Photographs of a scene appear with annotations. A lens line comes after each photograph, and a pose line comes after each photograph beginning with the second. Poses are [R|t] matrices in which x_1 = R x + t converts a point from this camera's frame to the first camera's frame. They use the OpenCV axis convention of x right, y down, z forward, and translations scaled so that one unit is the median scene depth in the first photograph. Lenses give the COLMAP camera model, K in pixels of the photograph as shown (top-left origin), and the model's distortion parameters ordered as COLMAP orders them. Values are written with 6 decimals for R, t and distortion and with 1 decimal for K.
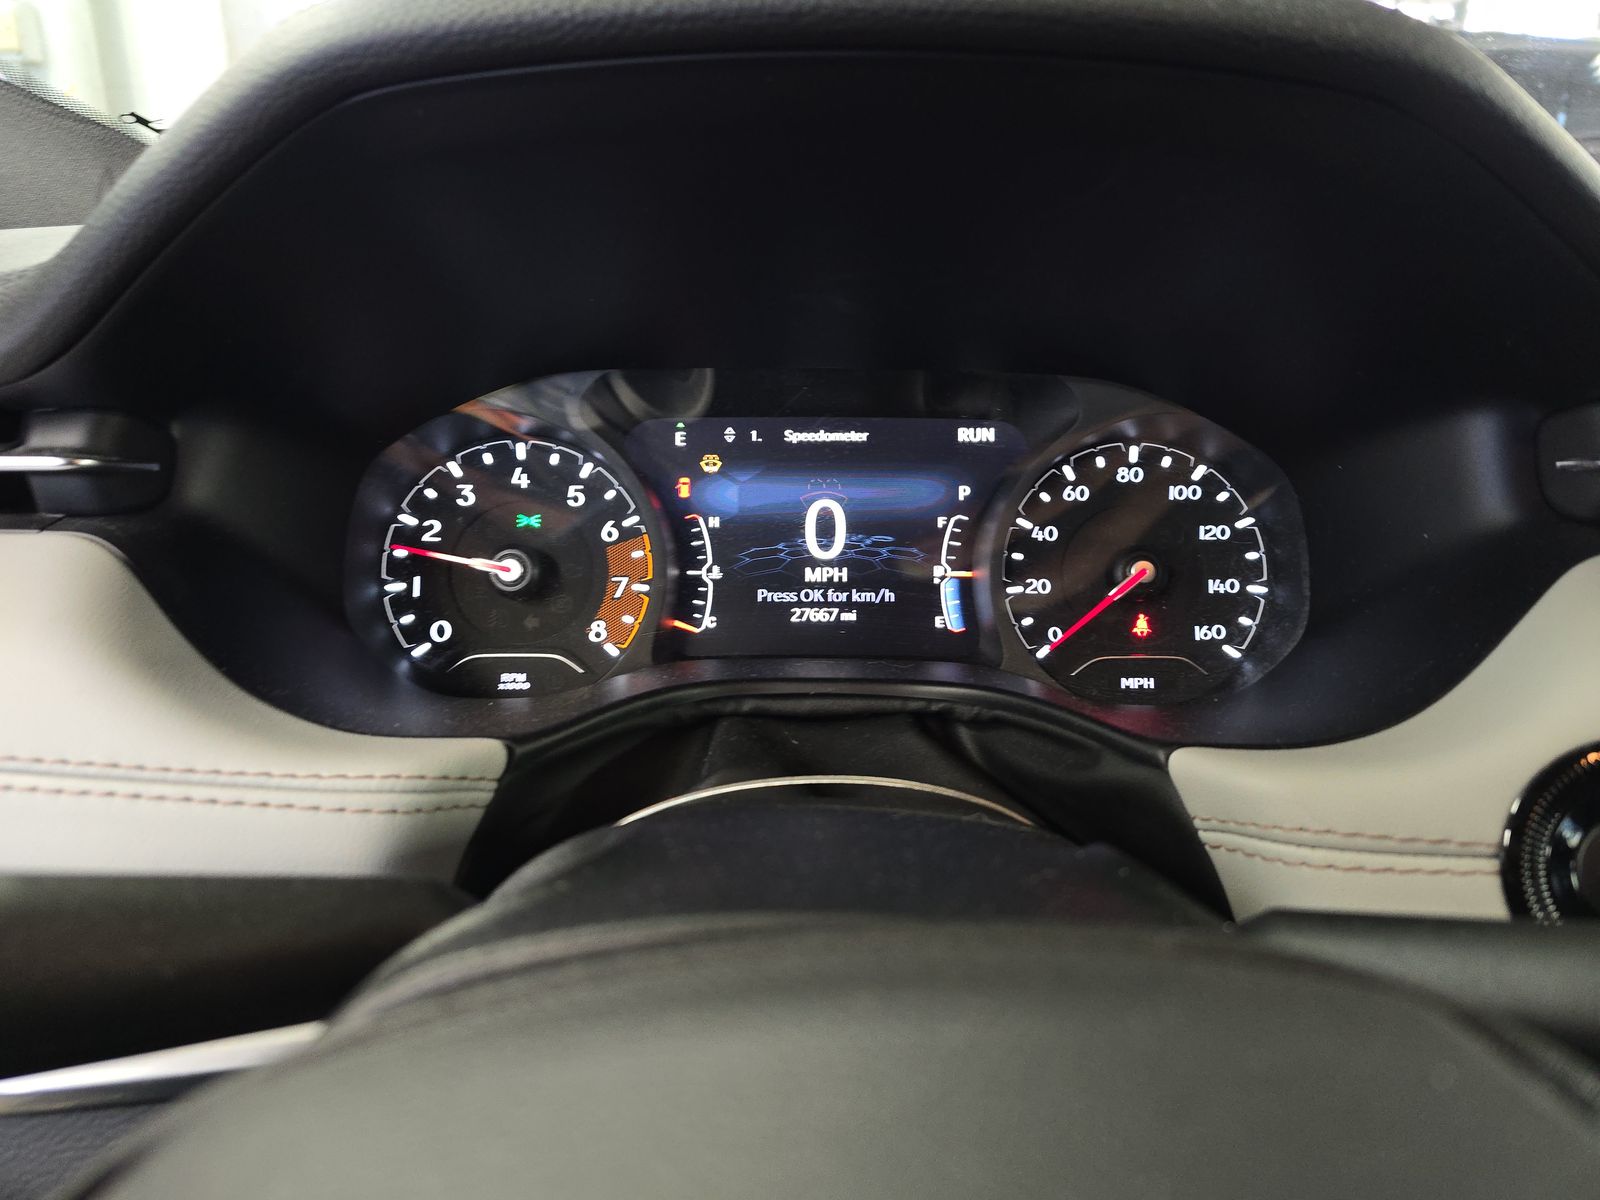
lens RADIAL K [[1059.6, 0, 786.4], [0, 1059.6, 572.9], [0, 0, 1]] dist [0.036394, -0.040124]
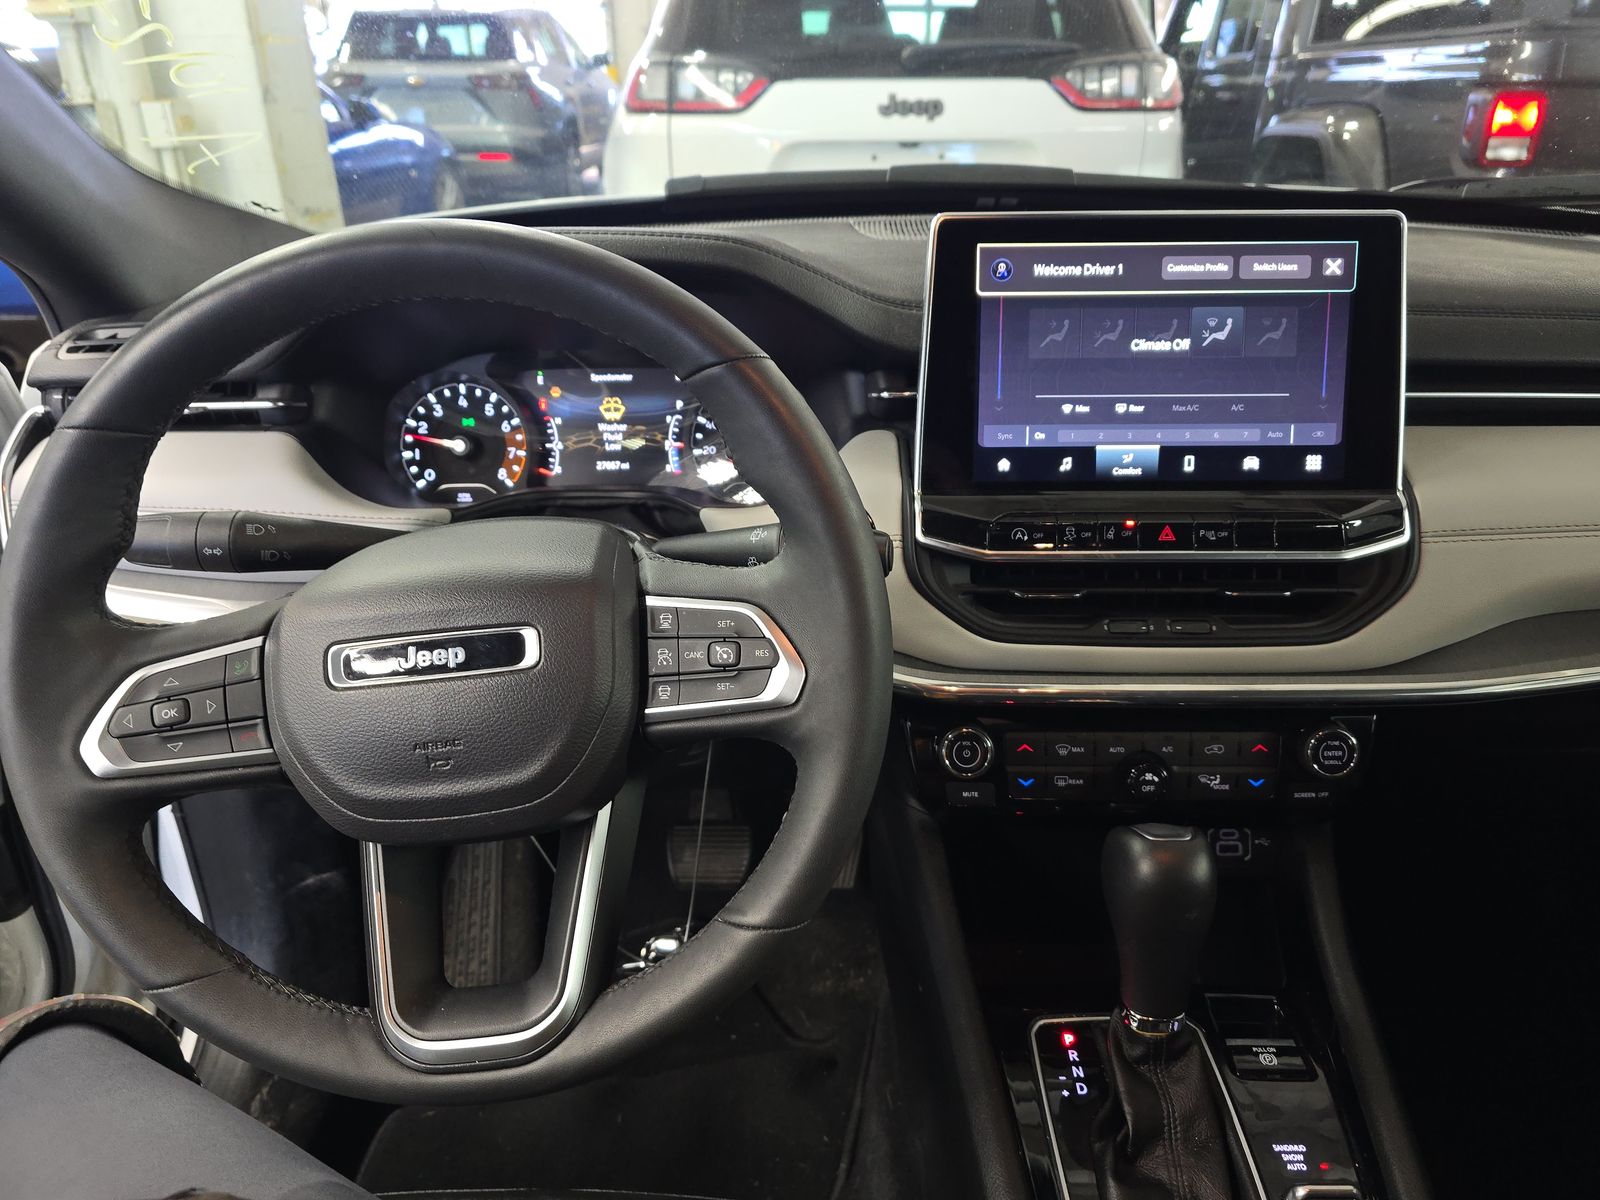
lens RADIAL K [[1059.6, 0, 789.7], [0, 1059.6, 592.0], [0, 0, 1]] dist [0.036394, -0.040124]
pose [[0.999598, -0.014376, -0.024420, 0.446848], [0.017385, 0.991637, 0.127880, 0.026793], [0.022377, -0.128254, 0.991489, -1.134116]]
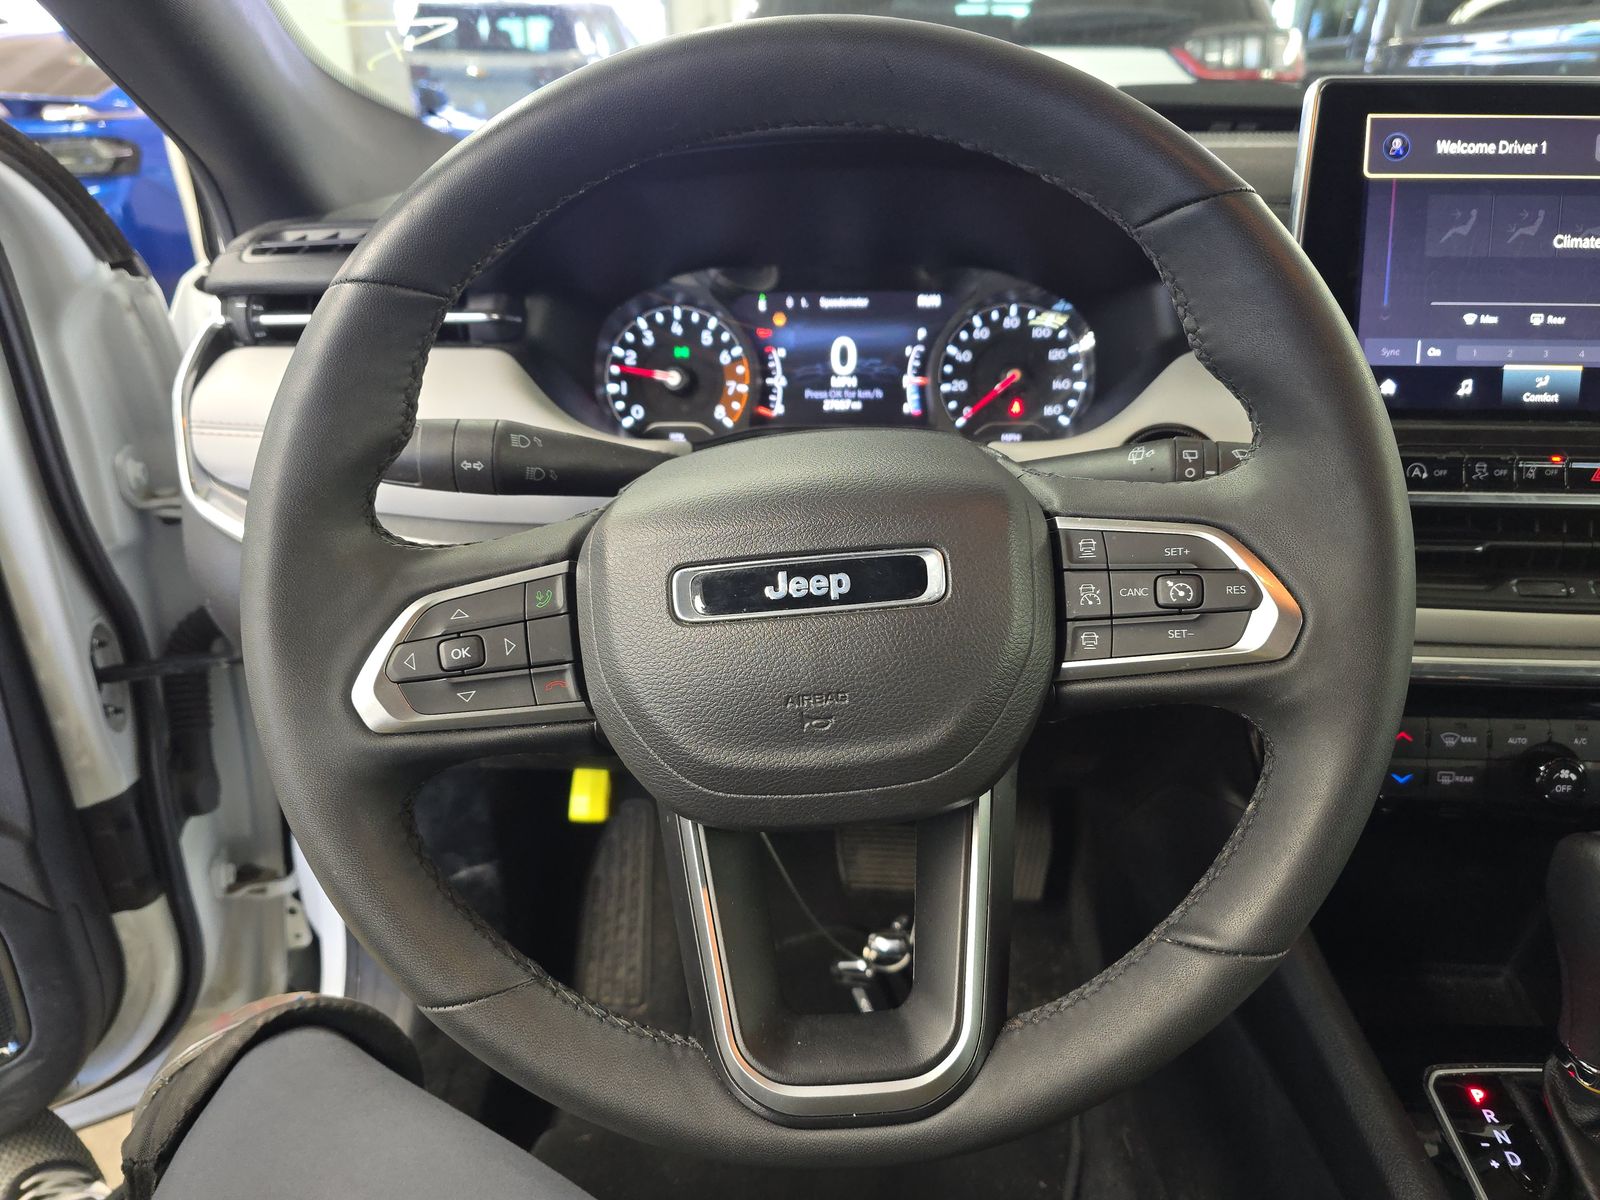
lens RADIAL K [[1059.6, 0, 779.4], [0, 1059.6, 595.0], [0, 0, 1]] dist [0.036394, -0.040124]
pose [[0.998228, 0.003418, -0.059407, 0.038080], [0.003992, 0.992253, 0.124168, 0.141724], [0.059372, -0.124185, 0.990481, -0.872309]]
